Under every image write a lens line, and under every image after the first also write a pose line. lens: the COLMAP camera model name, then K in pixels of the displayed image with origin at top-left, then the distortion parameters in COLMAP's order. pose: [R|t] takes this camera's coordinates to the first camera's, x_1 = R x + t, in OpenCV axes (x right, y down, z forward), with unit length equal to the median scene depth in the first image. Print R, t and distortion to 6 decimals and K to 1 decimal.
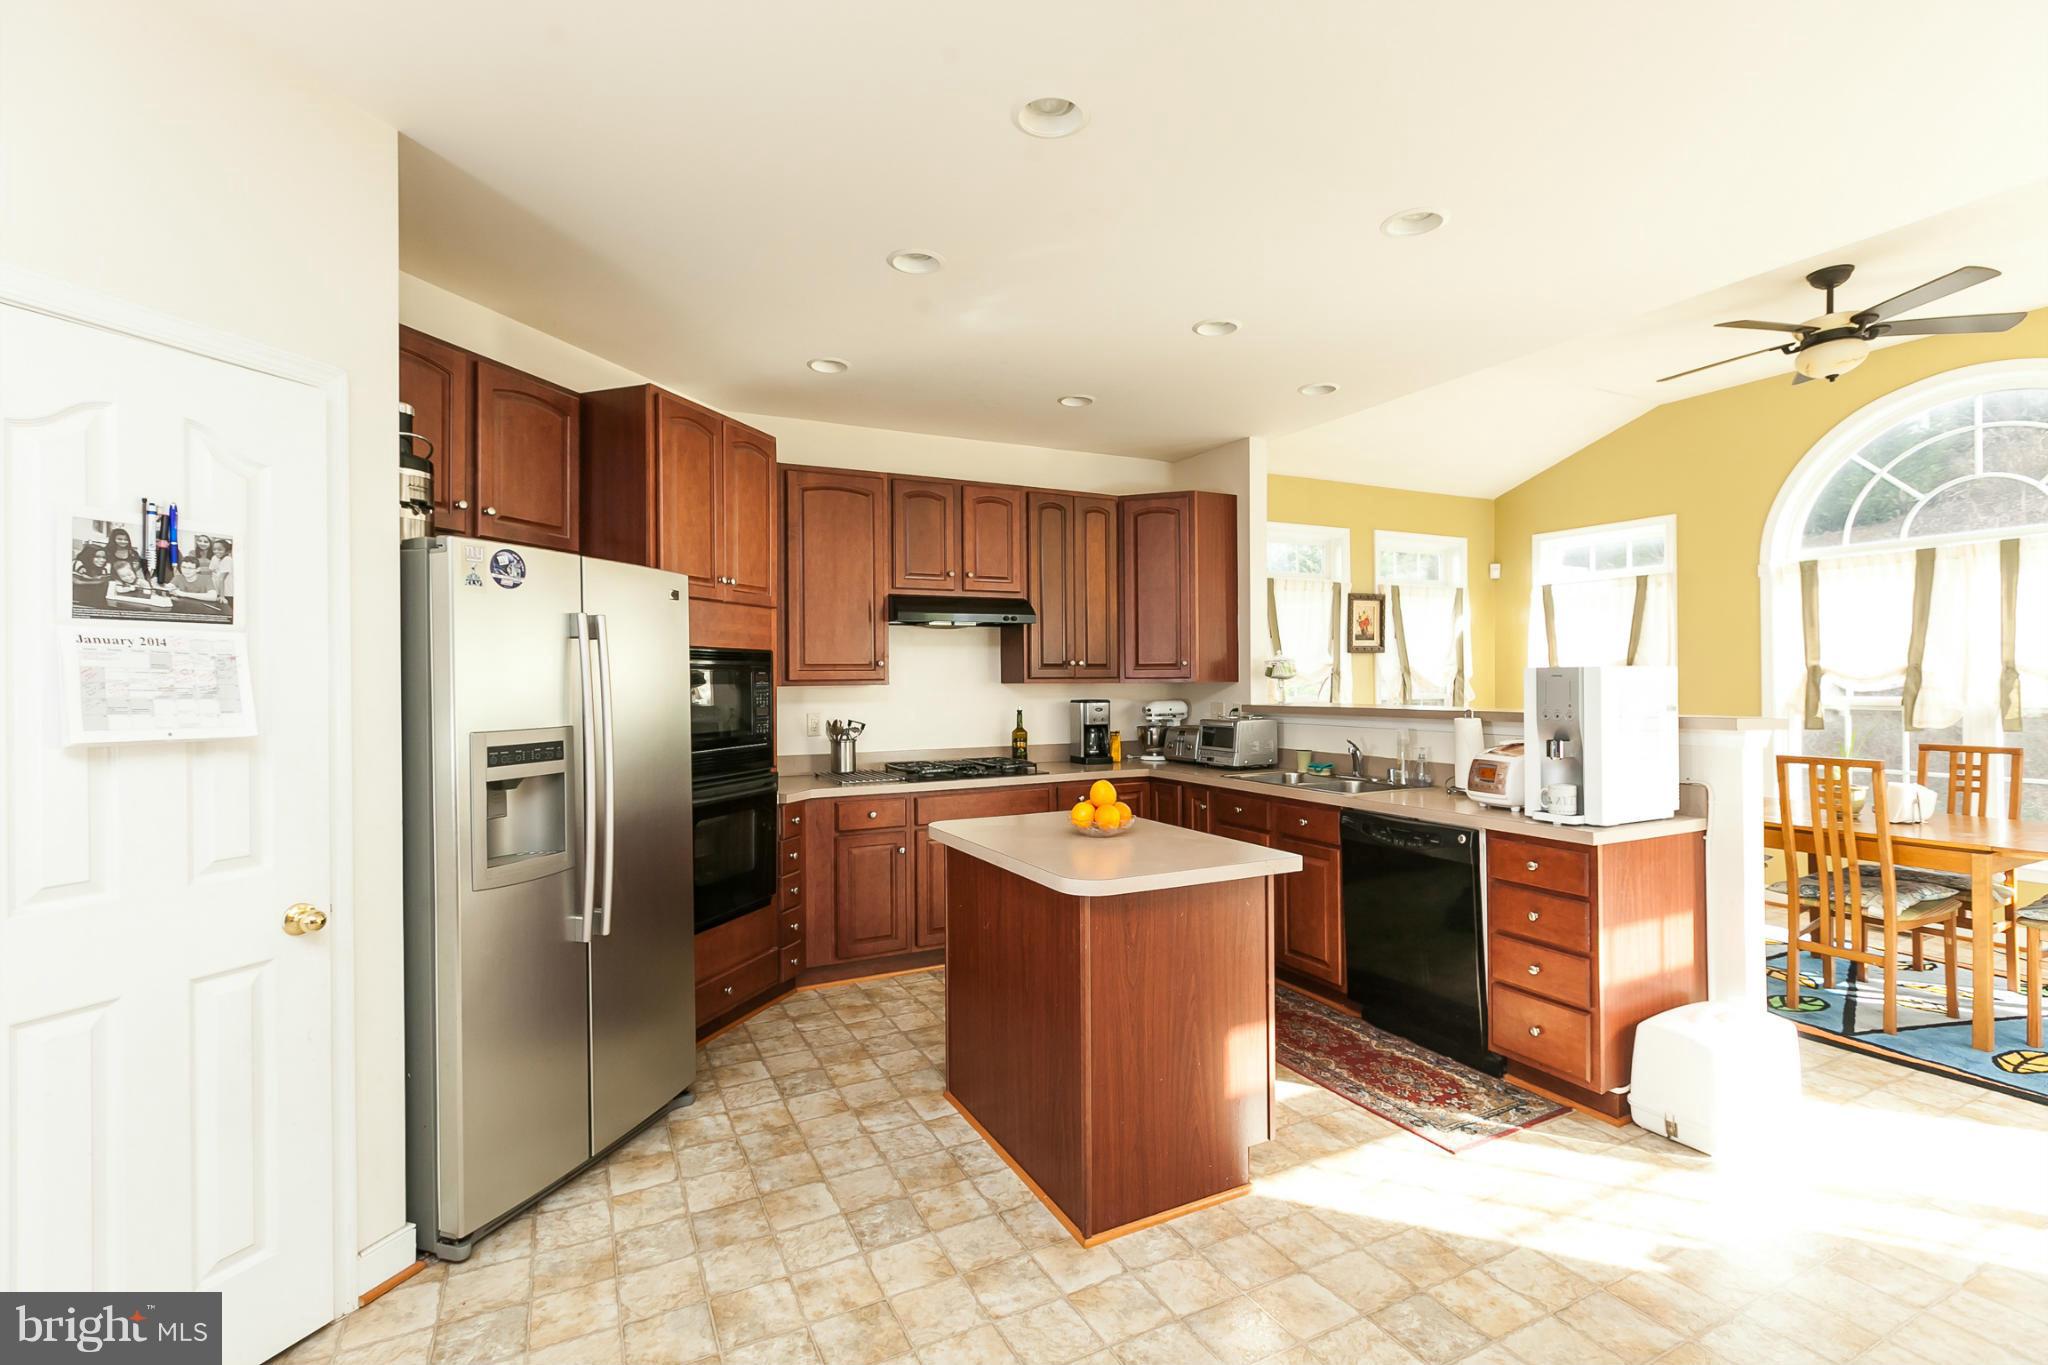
lens RADIAL K [[910.7, 0, 1021.2], [0, 910.7, 676.7], [0, 0, 1]] dist [-0.000662, -0.001430]
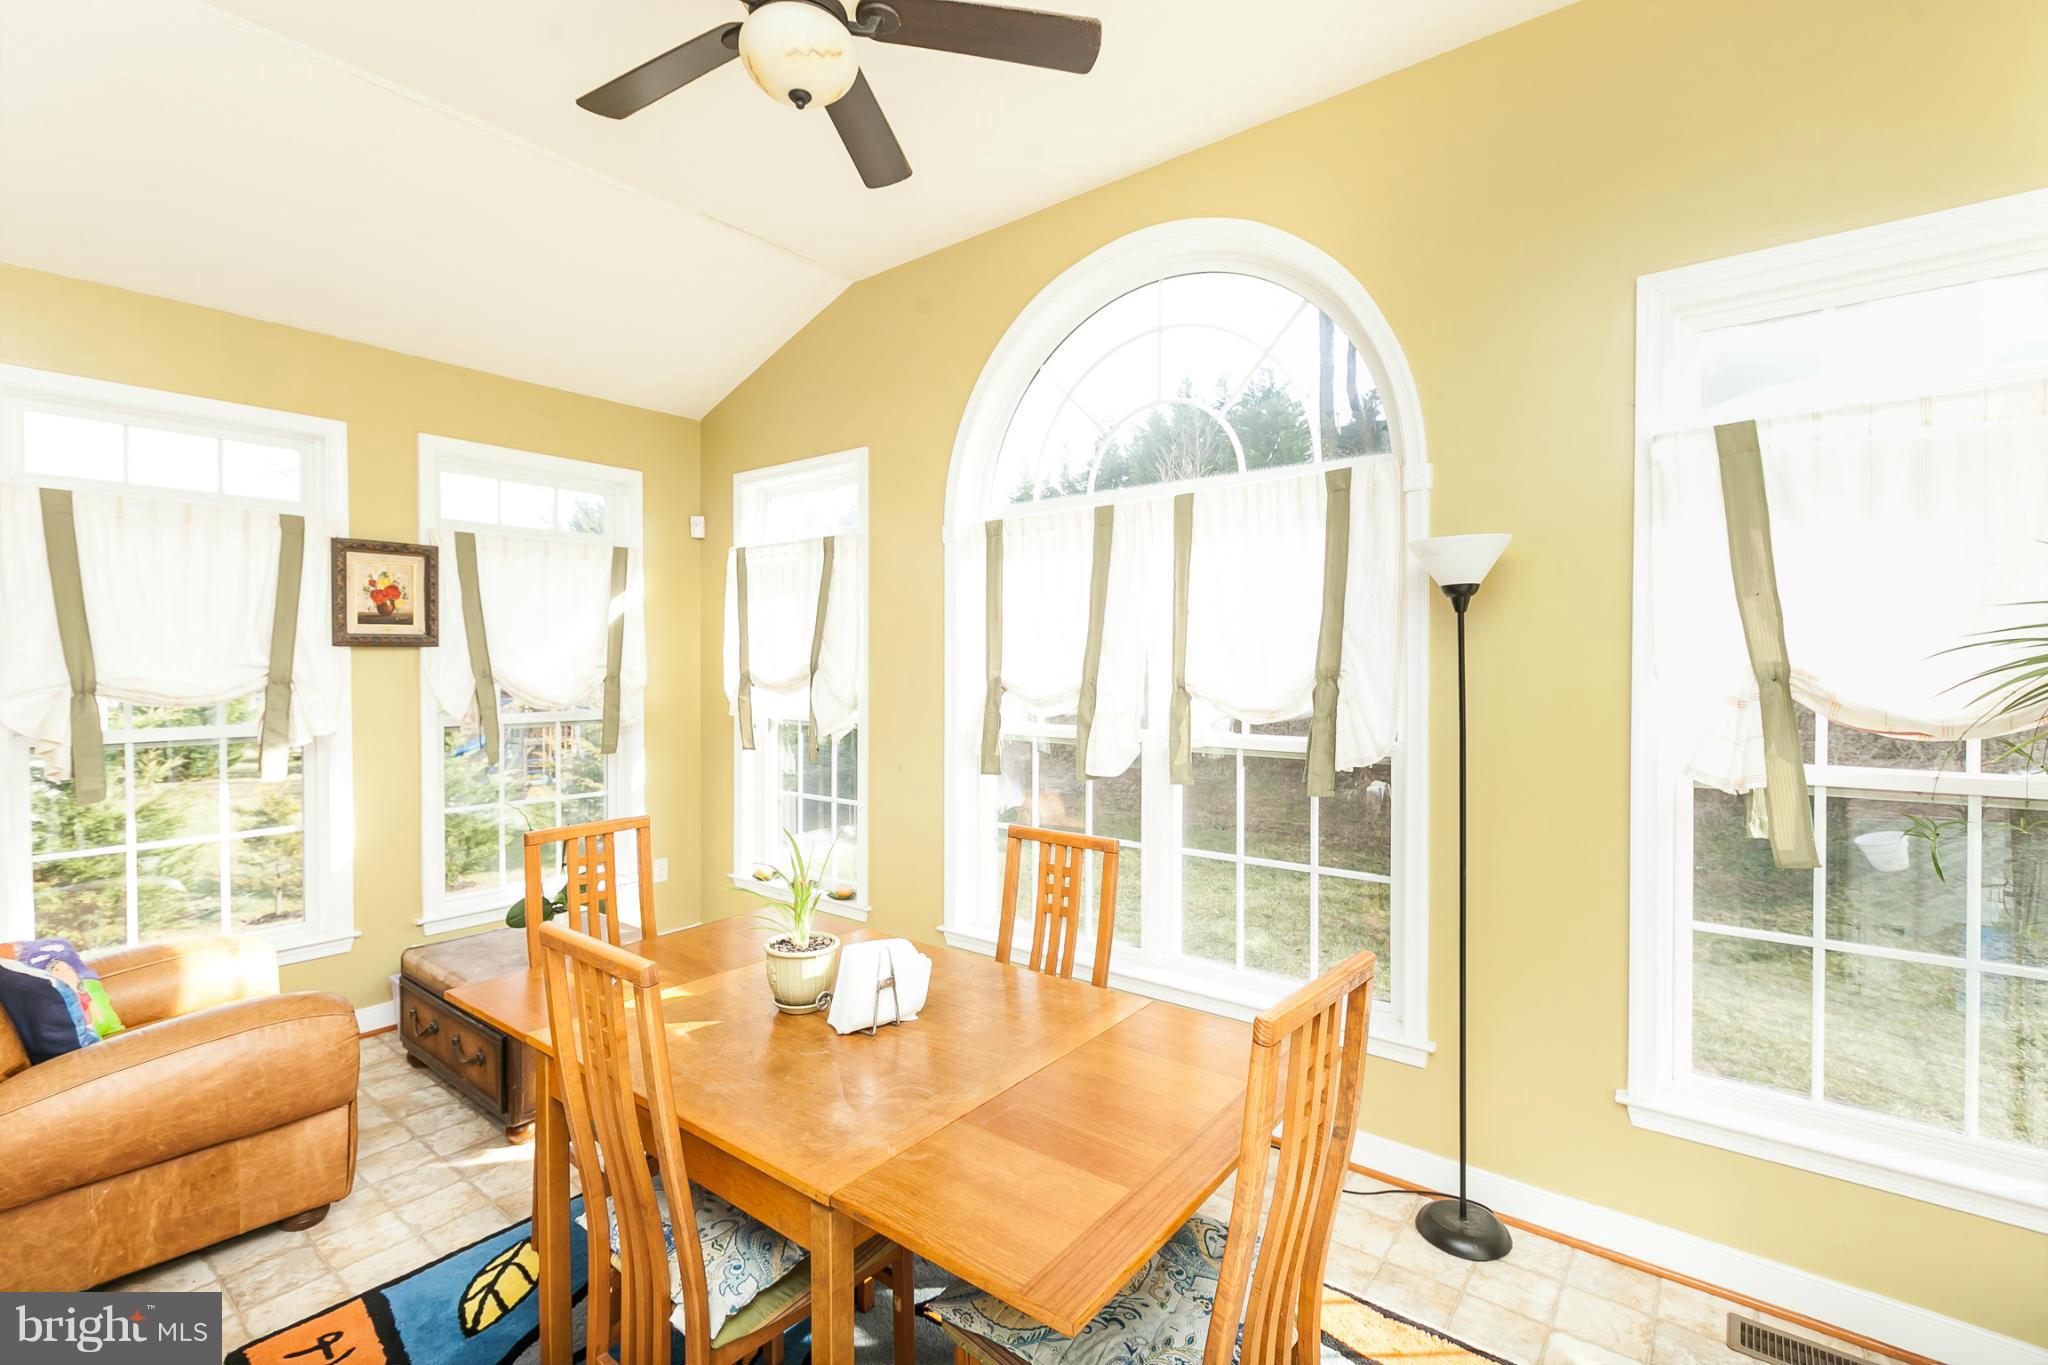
lens RADIAL K [[910.7, 0, 1020.1], [0, 910.7, 675.5], [0, 0, 1]] dist [-0.000662, -0.001430]
pose [[0.900144, -0.001567, 0.435589, 0.490996], [-0.006397, 0.999838, 0.016816, -0.020352], [-0.435545, -0.017923, 0.899989, 0.317818]]
